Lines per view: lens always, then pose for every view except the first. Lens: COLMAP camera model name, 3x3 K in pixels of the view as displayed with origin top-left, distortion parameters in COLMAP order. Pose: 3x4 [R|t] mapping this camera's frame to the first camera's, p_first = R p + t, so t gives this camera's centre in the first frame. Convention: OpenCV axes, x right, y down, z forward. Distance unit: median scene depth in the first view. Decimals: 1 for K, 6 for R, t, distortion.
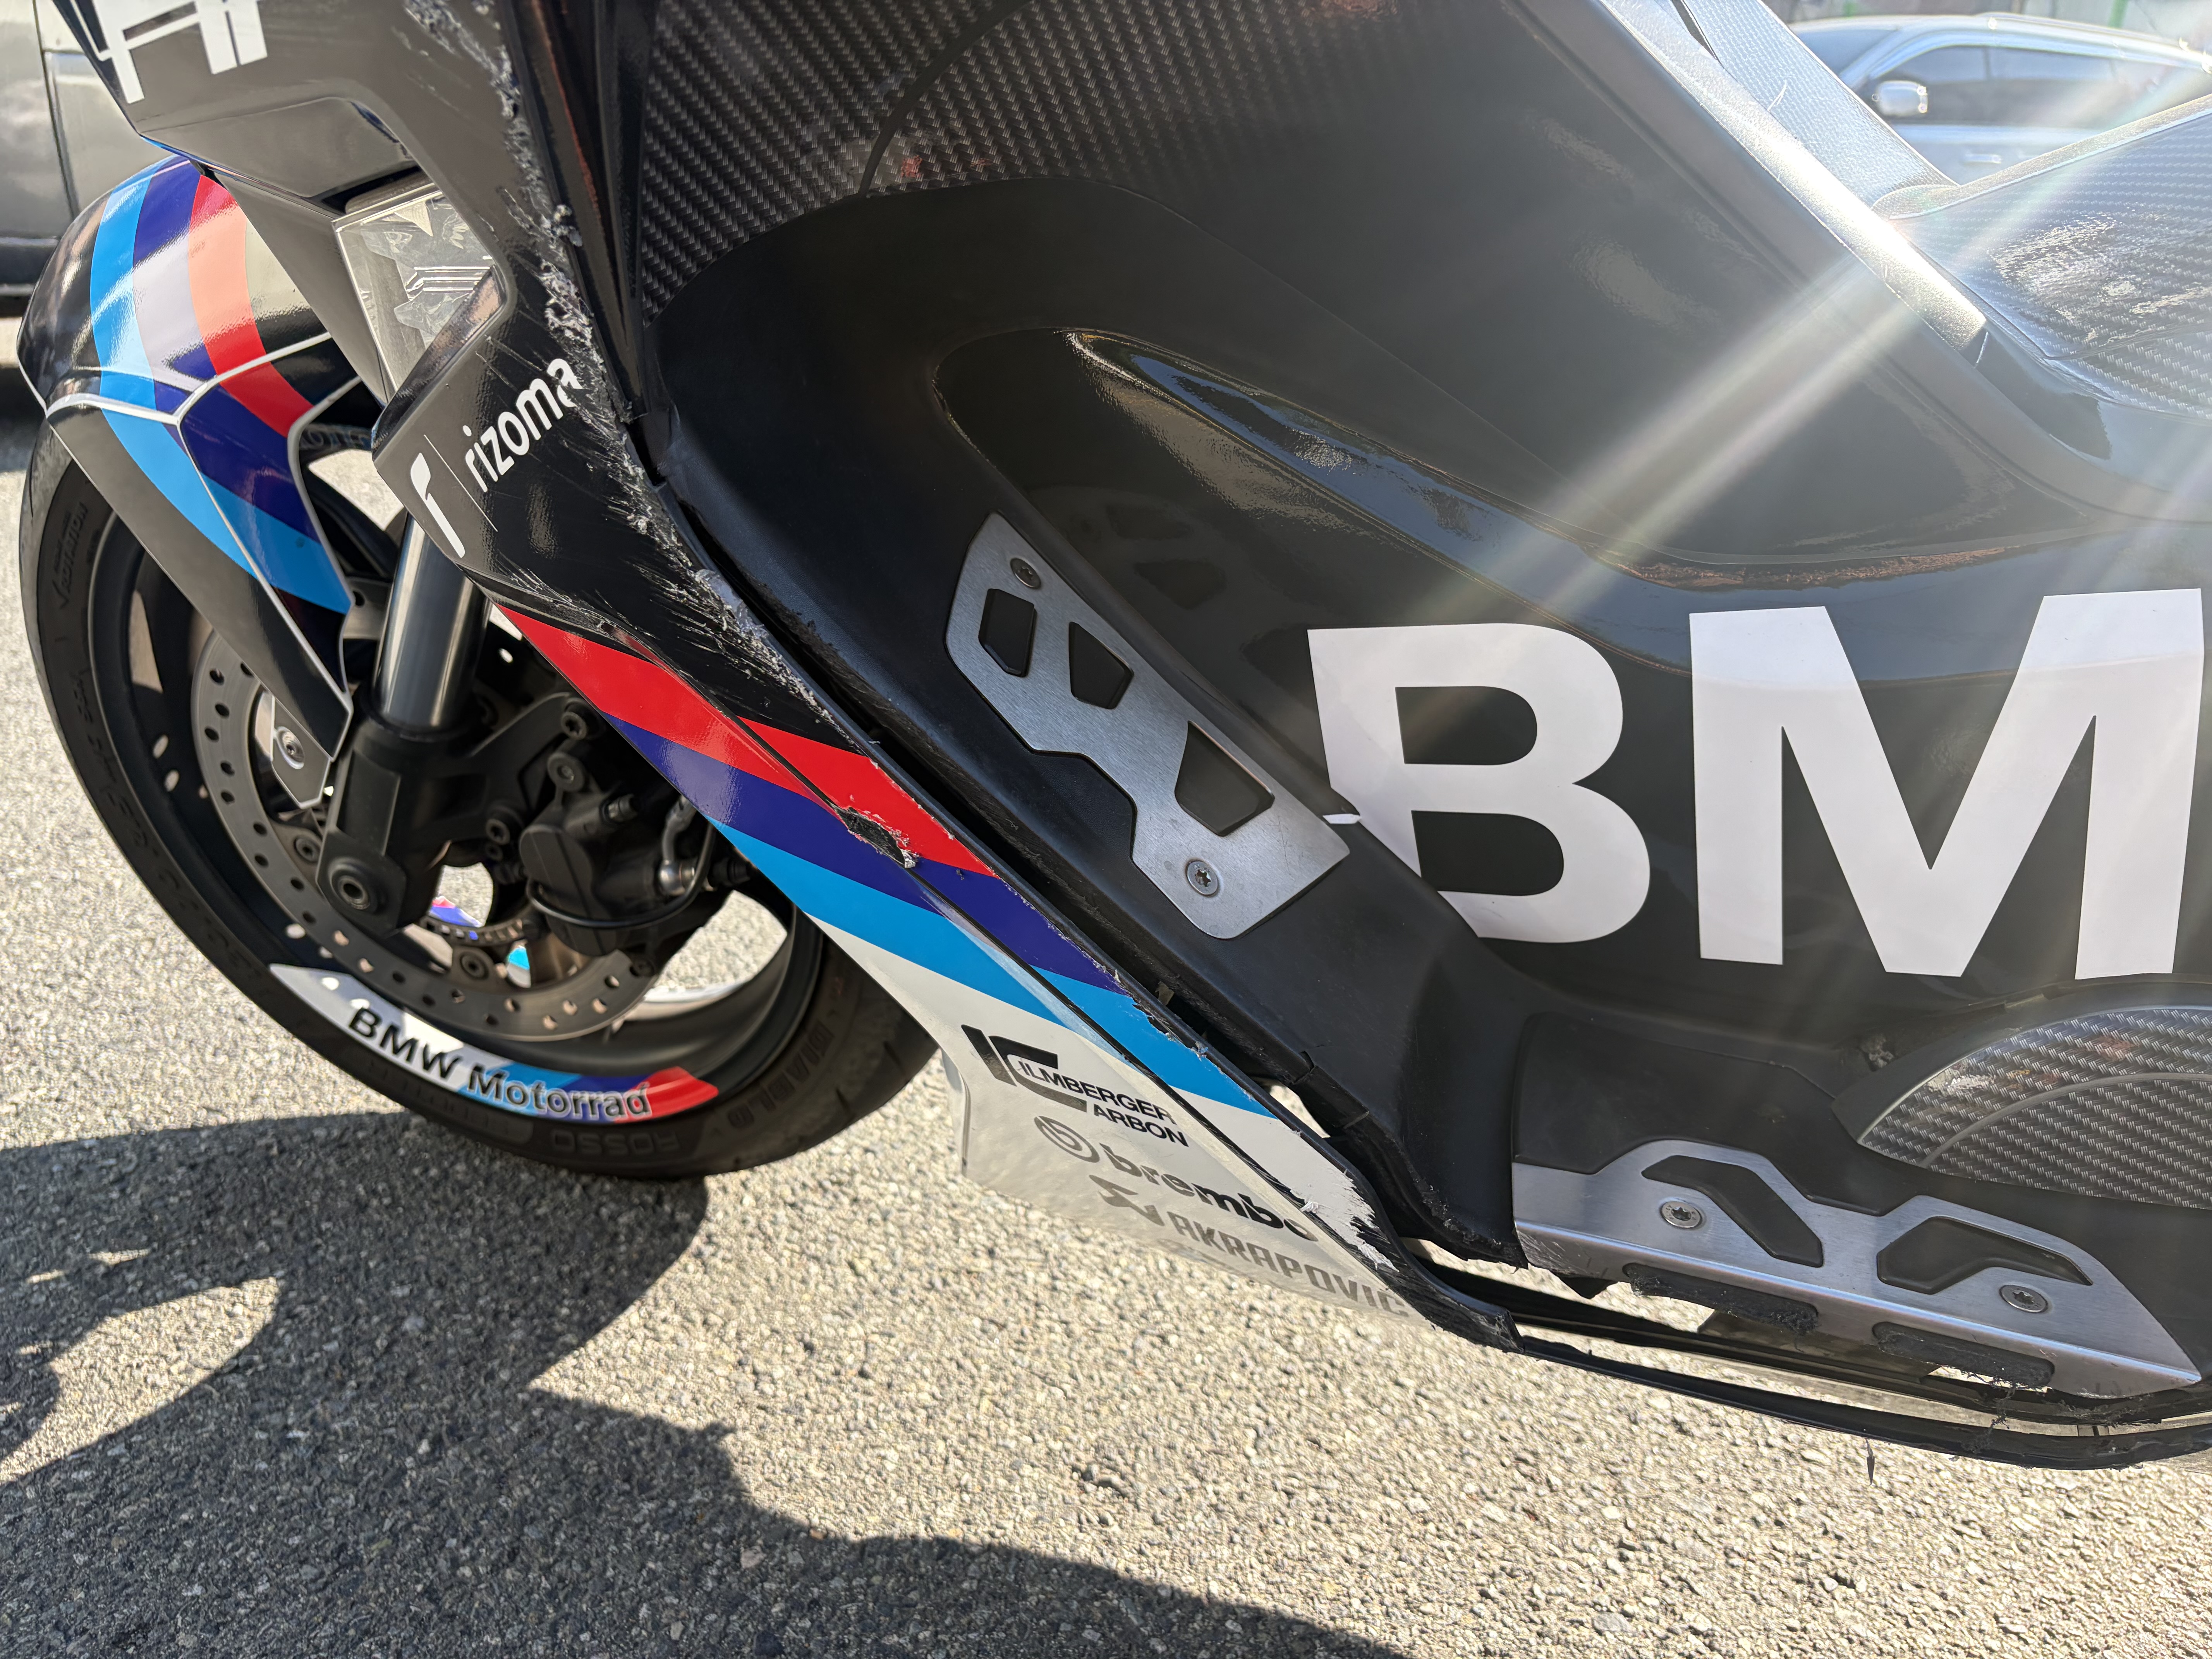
lens RADIAL K [[1646.6, 0, 1131.3], [0, 1646.6, 824.2], [0, 0, 1]] dist [-0.000076, 0.038882]
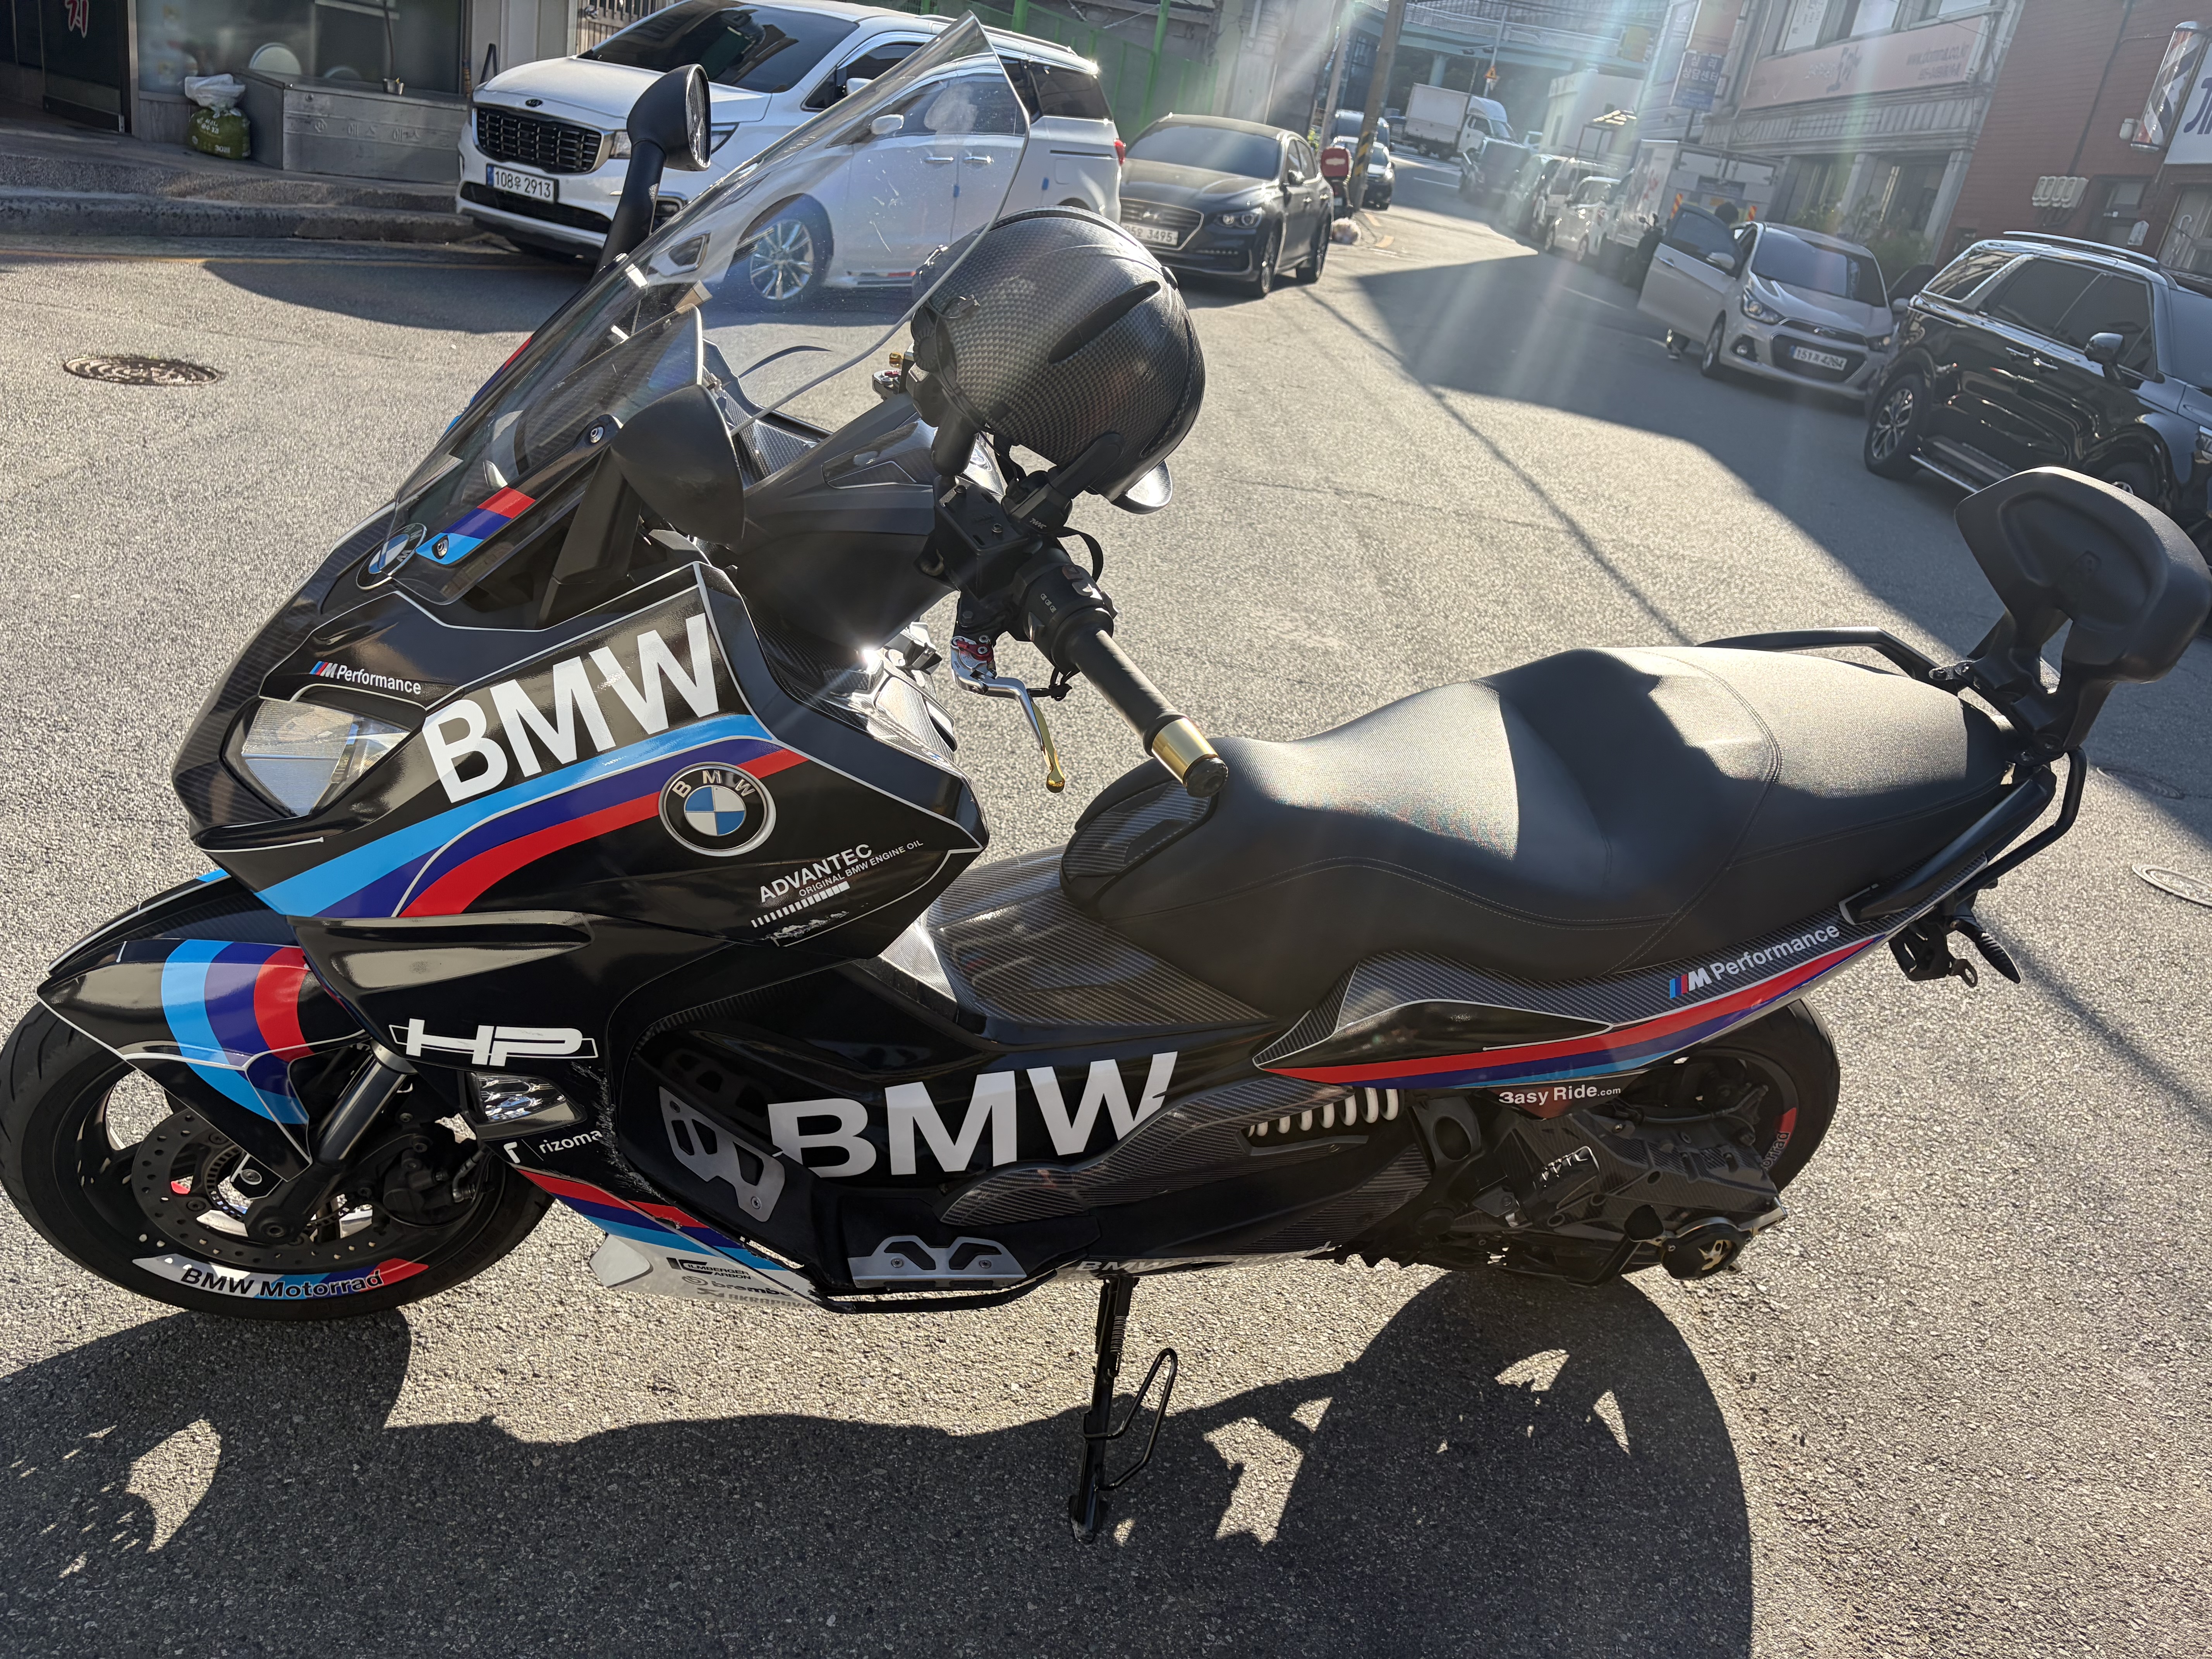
lens RADIAL K [[1646.6, 0, 1131.3], [0, 1646.6, 824.2], [0, 0, 1]] dist [-0.000076, 0.038882]
pose [[0.843076, -0.116666, 0.524988, -0.655514], [0.052620, 0.989397, 0.135367, -0.764018], [-0.535214, -0.086500, 0.840276, -1.426311]]
